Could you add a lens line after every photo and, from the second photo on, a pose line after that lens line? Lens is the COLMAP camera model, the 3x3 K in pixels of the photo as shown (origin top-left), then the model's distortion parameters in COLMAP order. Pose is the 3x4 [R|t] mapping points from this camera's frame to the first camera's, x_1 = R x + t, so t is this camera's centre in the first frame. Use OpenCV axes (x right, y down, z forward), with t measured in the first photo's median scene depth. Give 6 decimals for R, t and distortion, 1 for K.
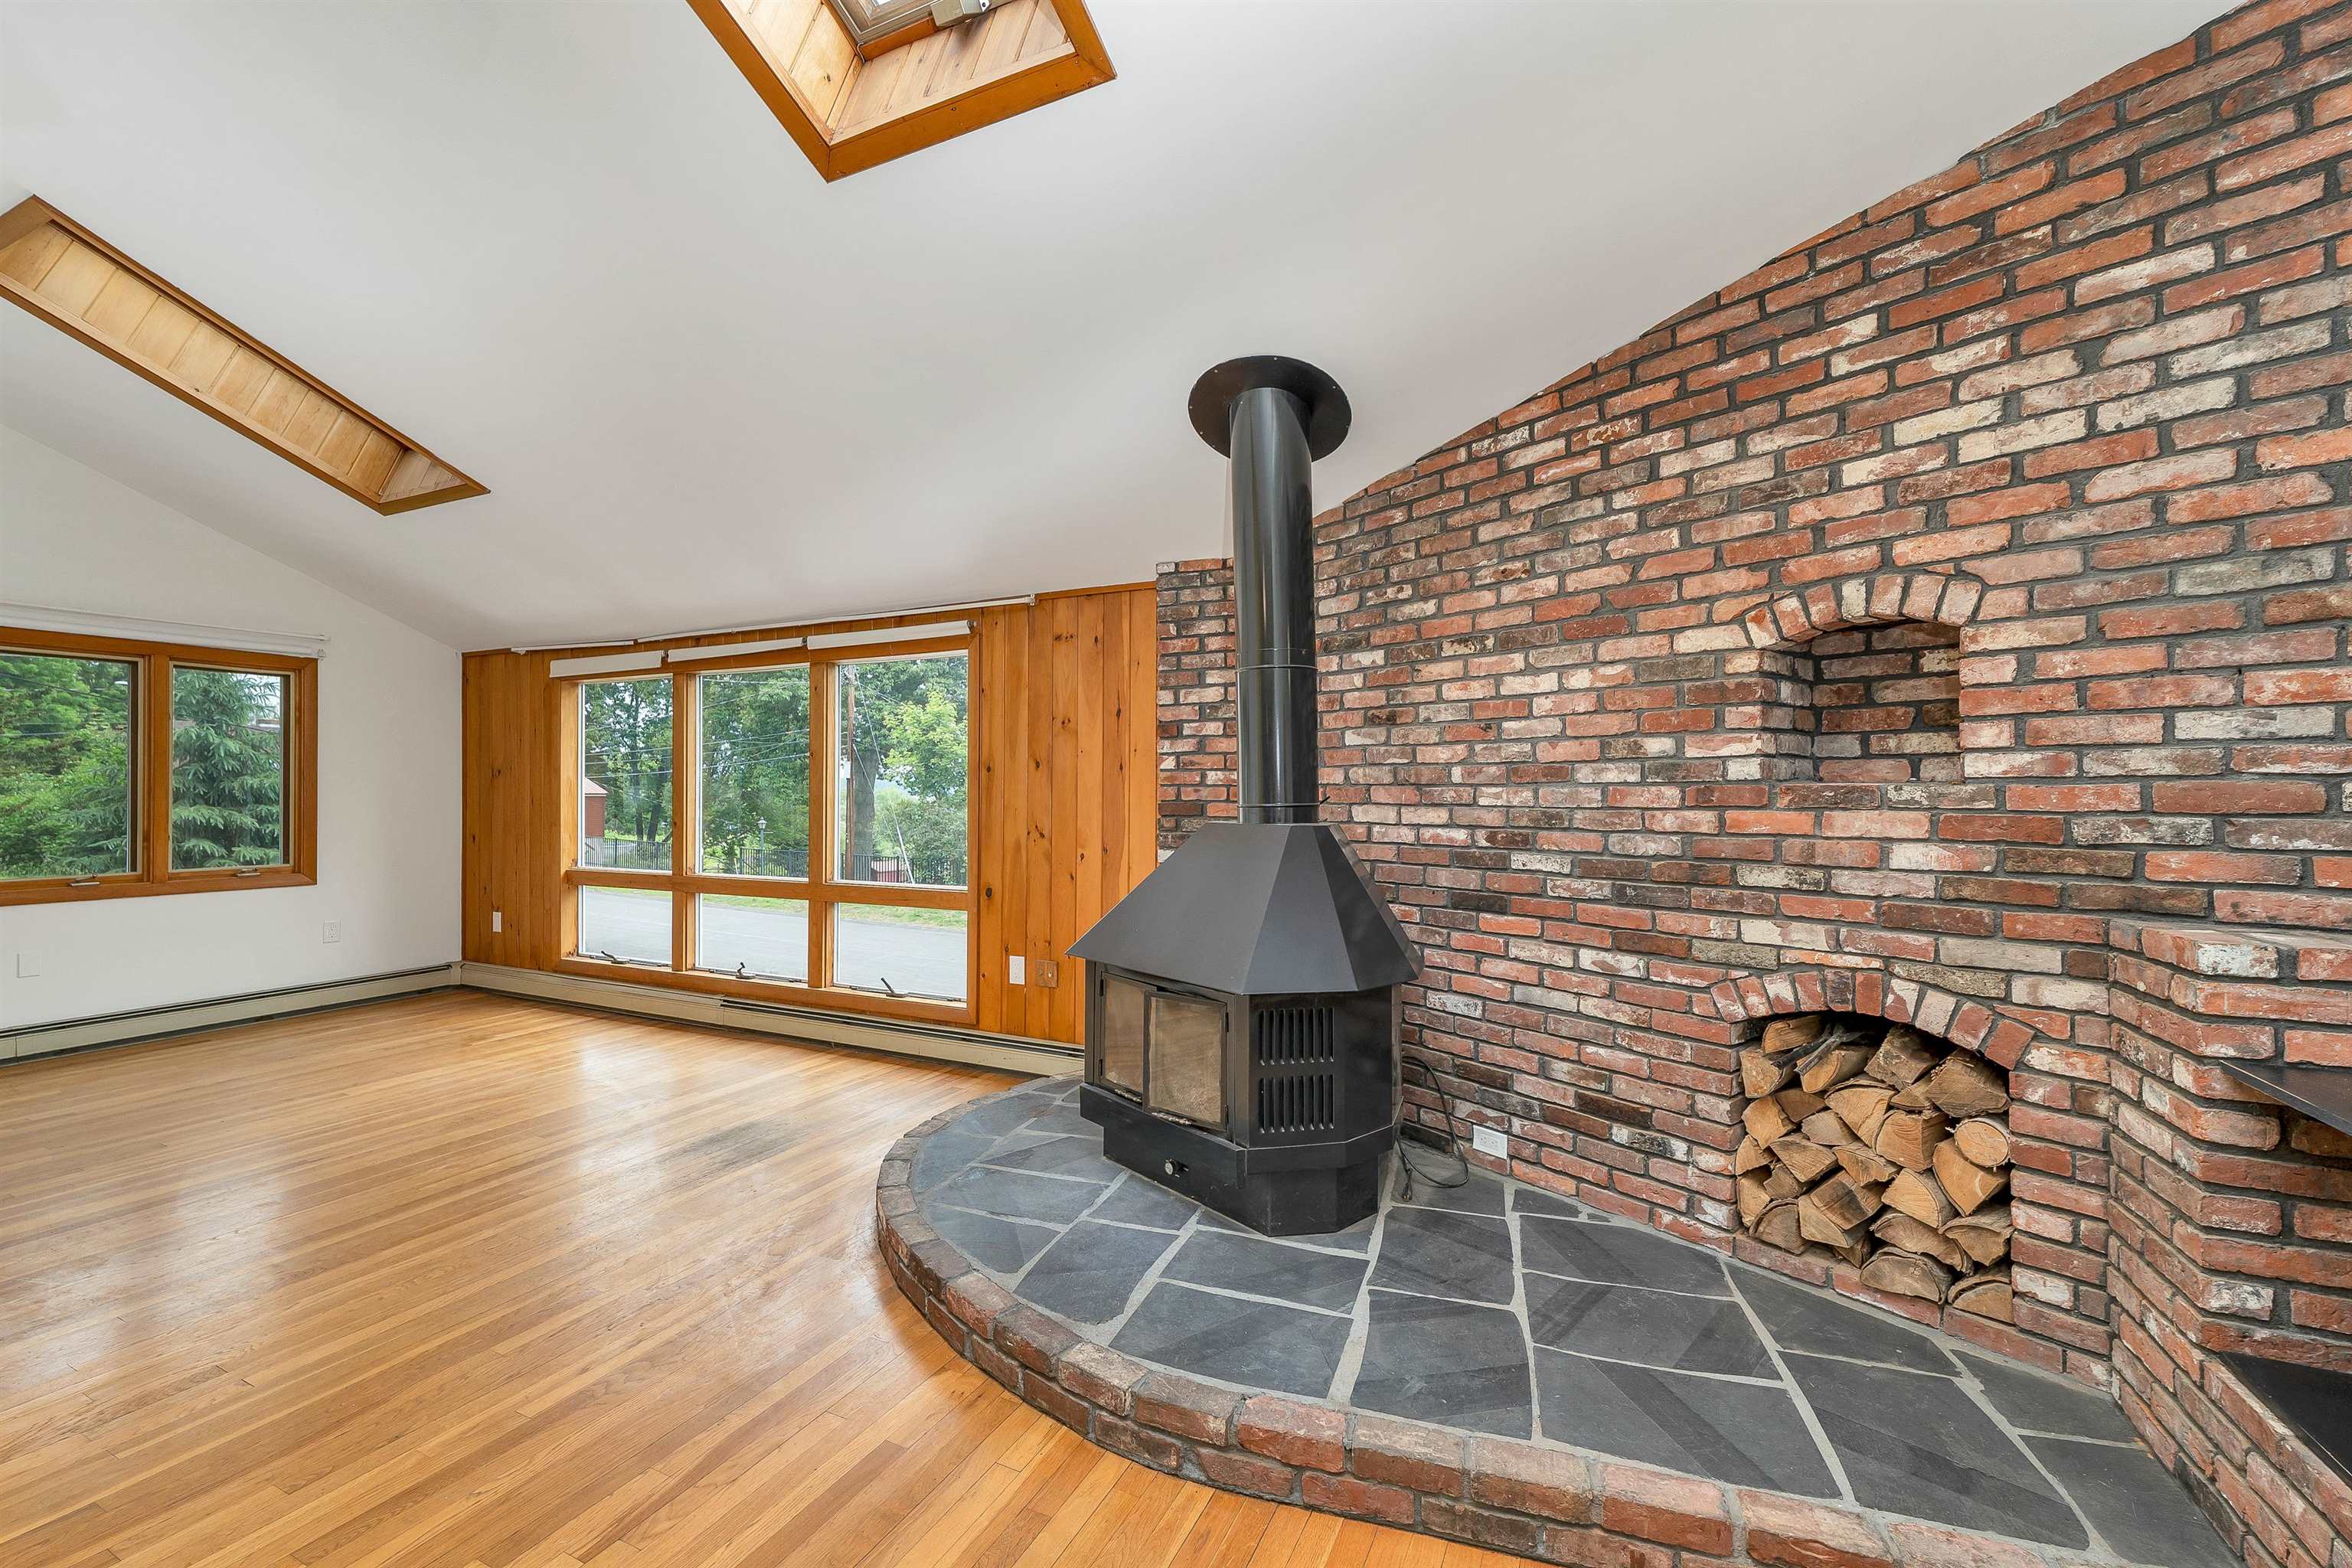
lens RADIAL K [[968.0, 0, 1159.0], [0, 968.0, 786.1], [0, 0, 1]] dist [0.003203, -0.000015]
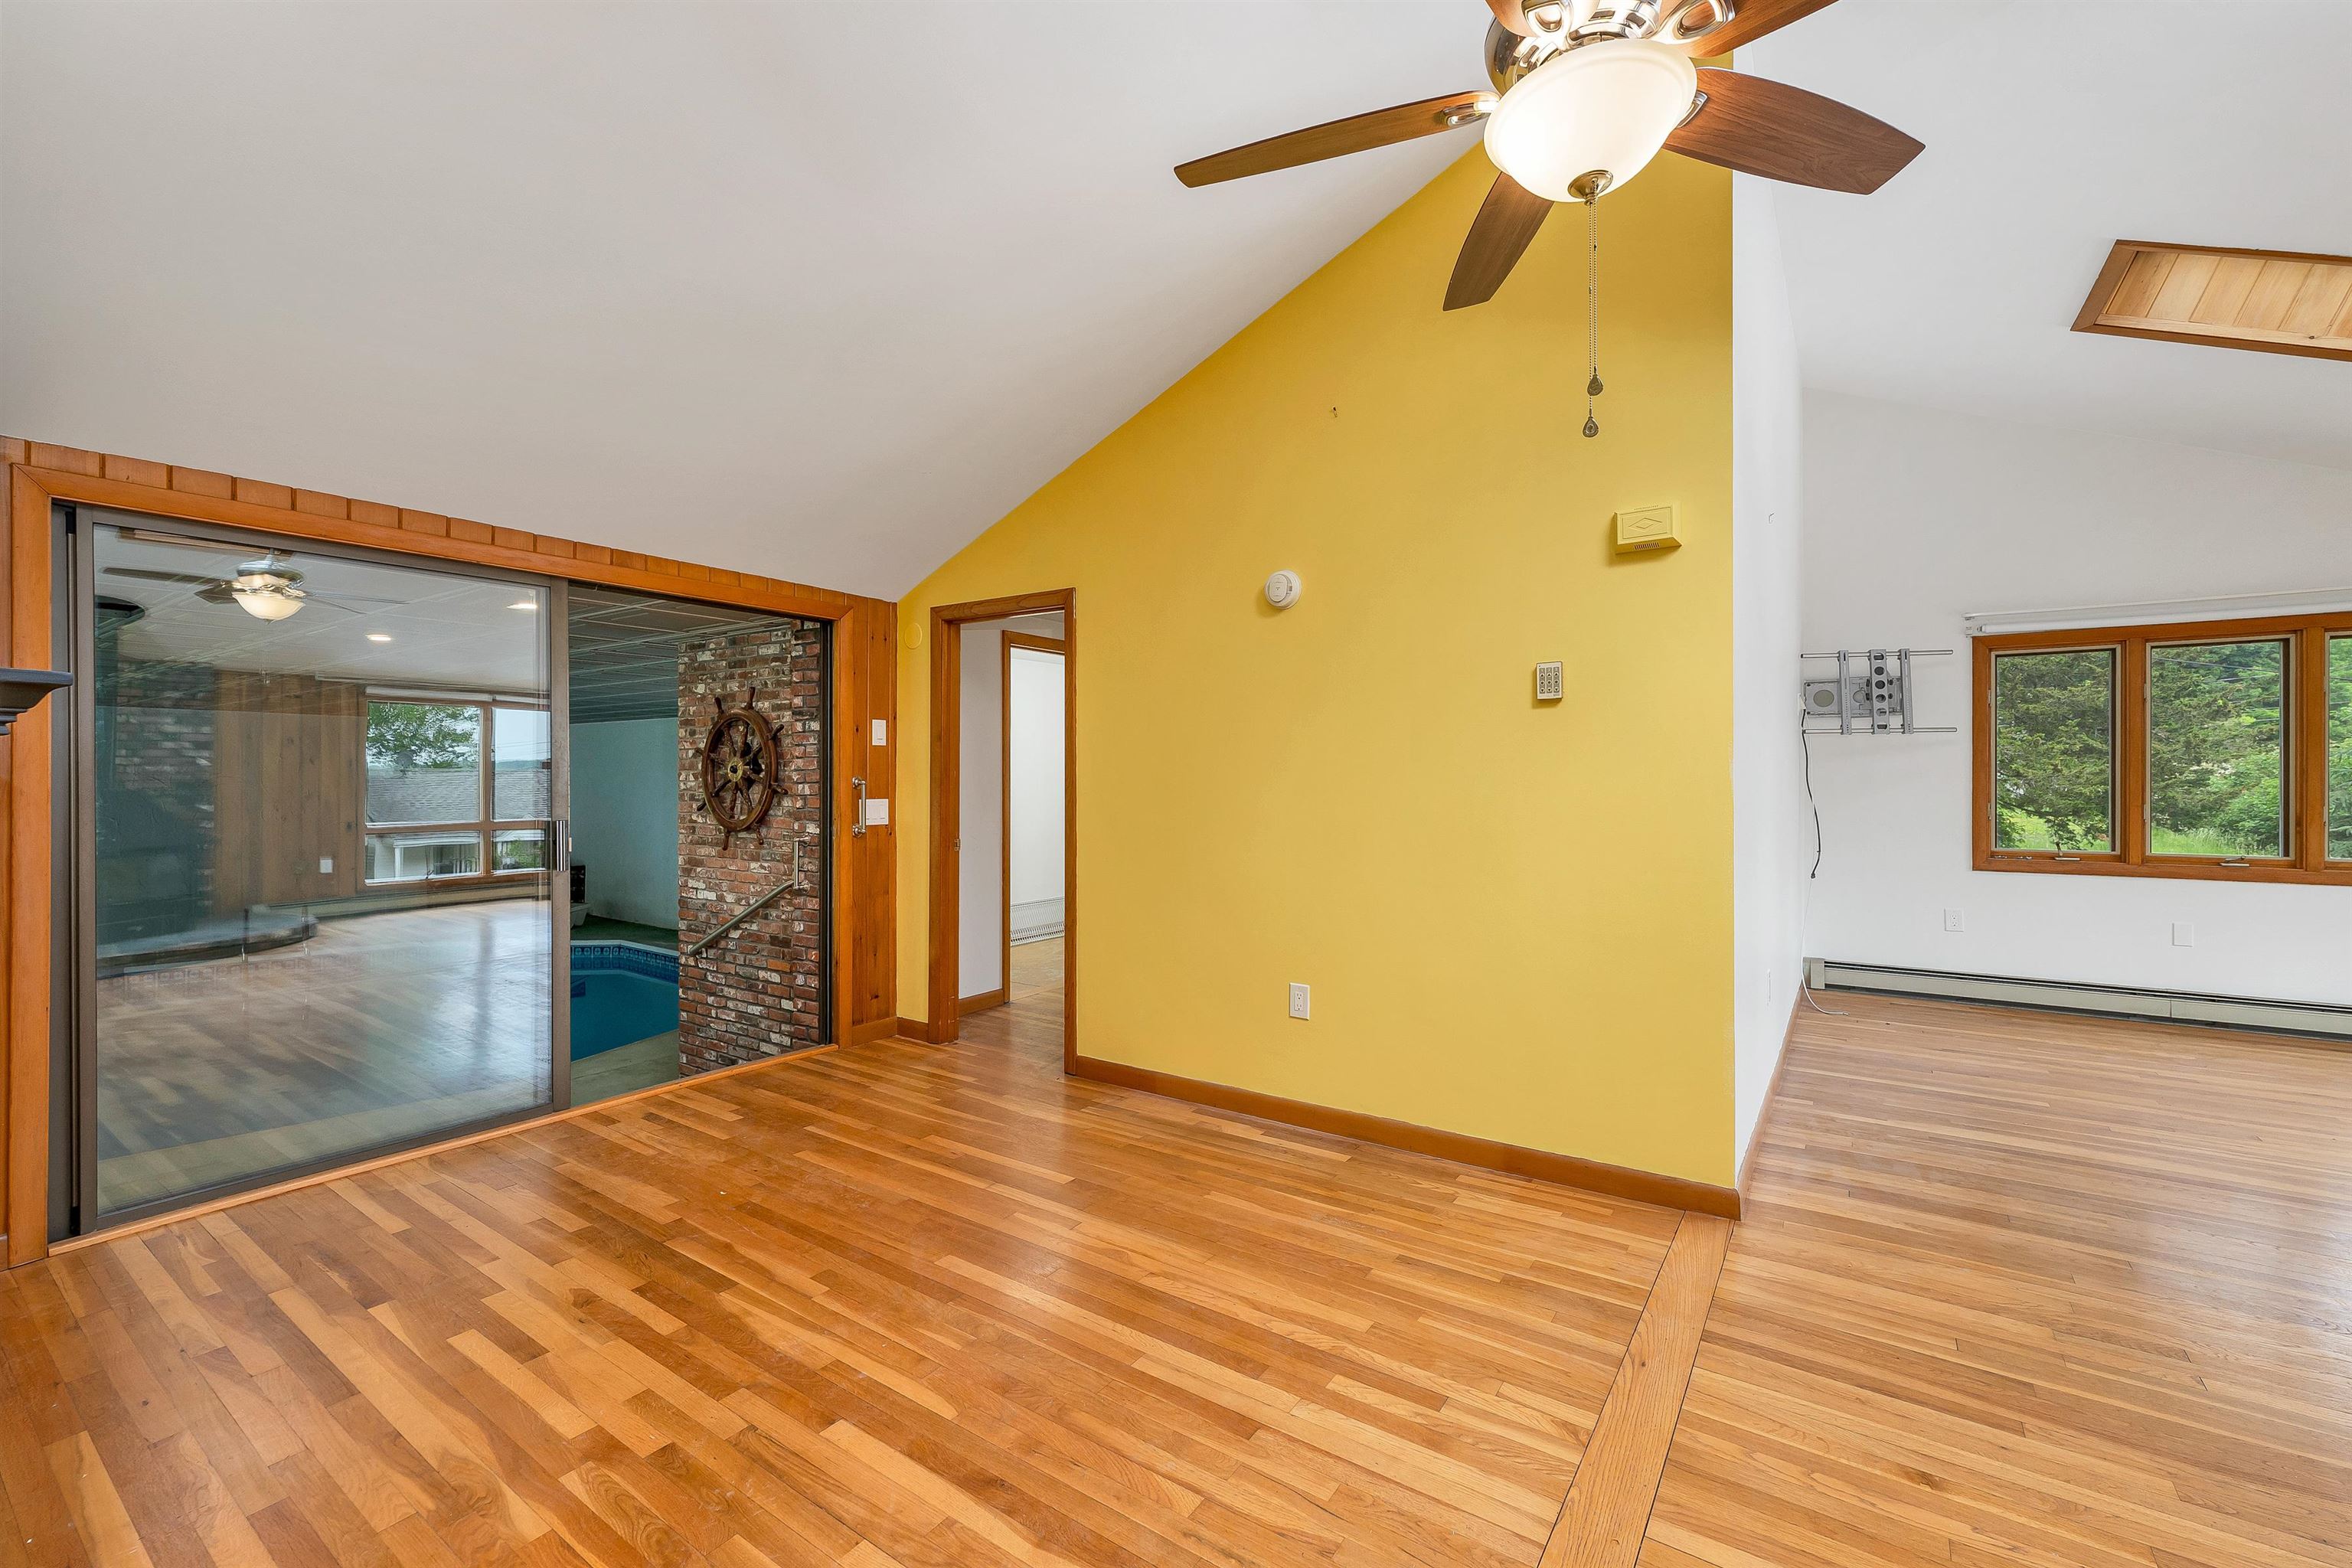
lens RADIAL K [[979.3, 0, 1169.3], [0, 979.3, 774.6], [0, 0, 1]] dist [0.001026, -0.000266]
pose [[-0.151403, -0.002461, -0.988469, 0.102145], [0.008954, 0.999952, -0.003861, 0.000557], [0.988432, -0.009436, -0.151373, 0.072967]]
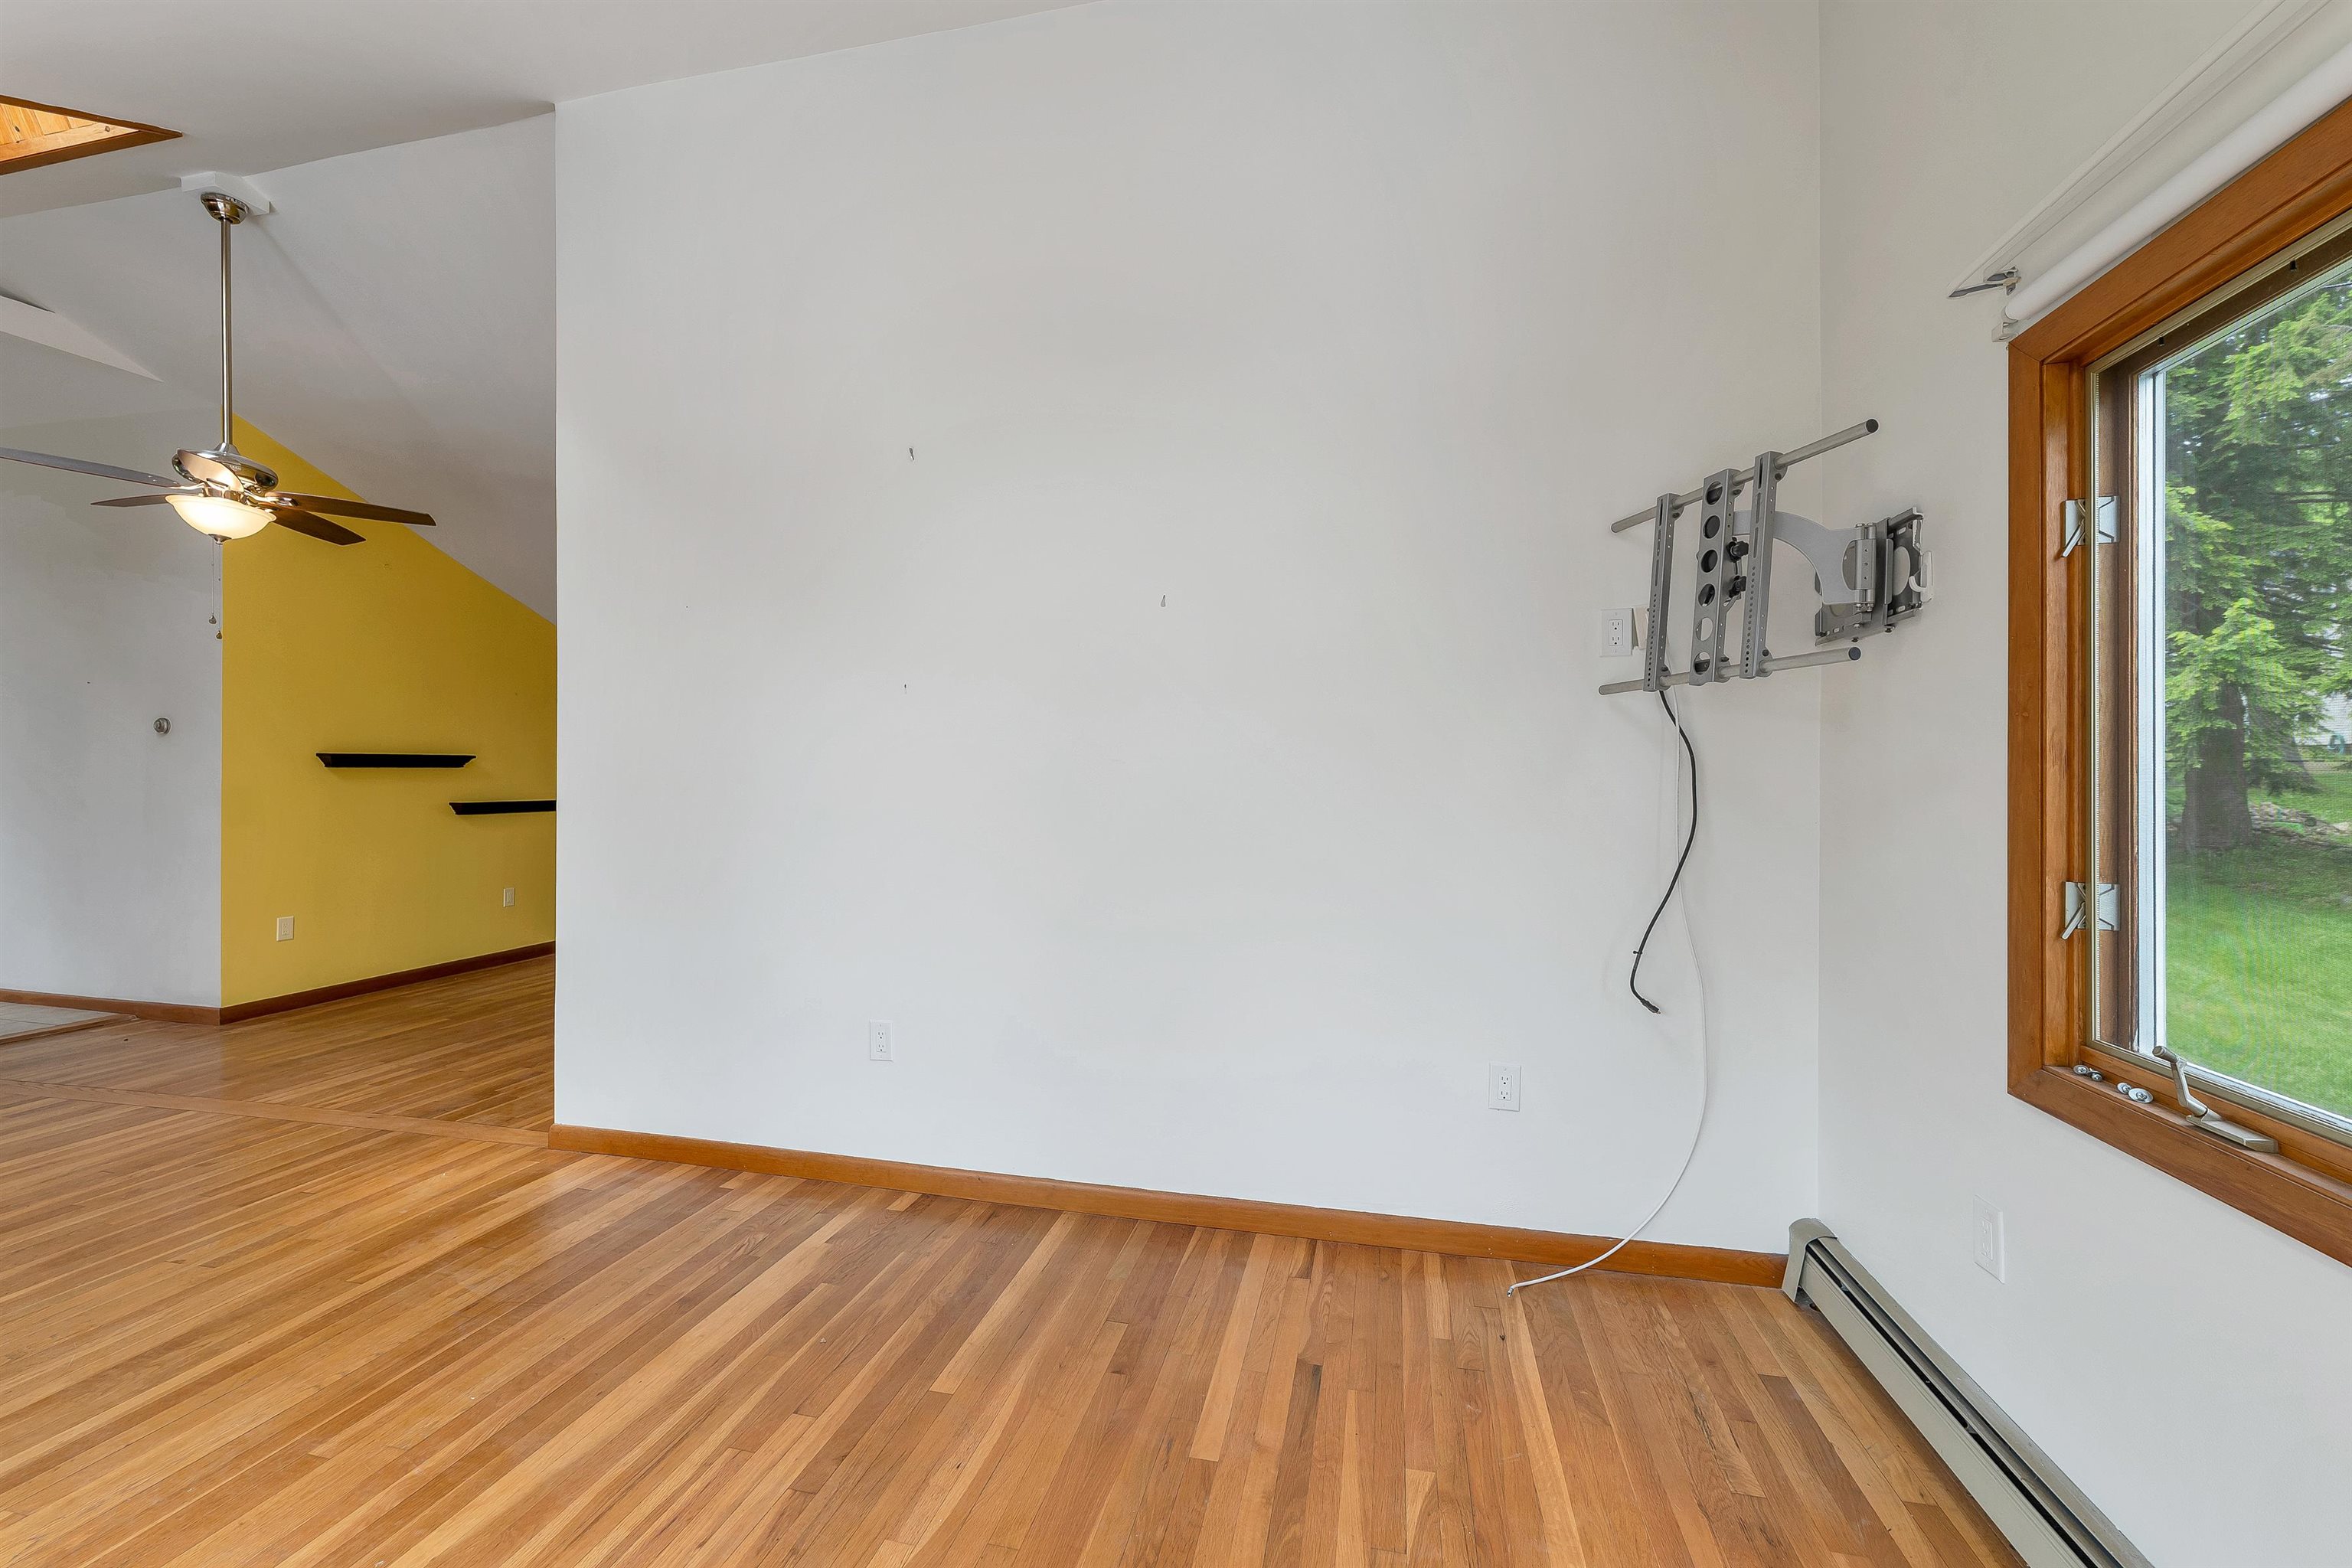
lens RADIAL K [[973.1, 0, 1171.3], [0, 973.1, 777.4], [0, 0, 1]] dist [0.002504, 0.000003]
pose [[-0.972208, -0.003226, -0.234096, -1.027547], [-0.001727, 0.999977, -0.006606, 0.005319], [0.234112, -0.006018, -0.972191, 1.369240]]
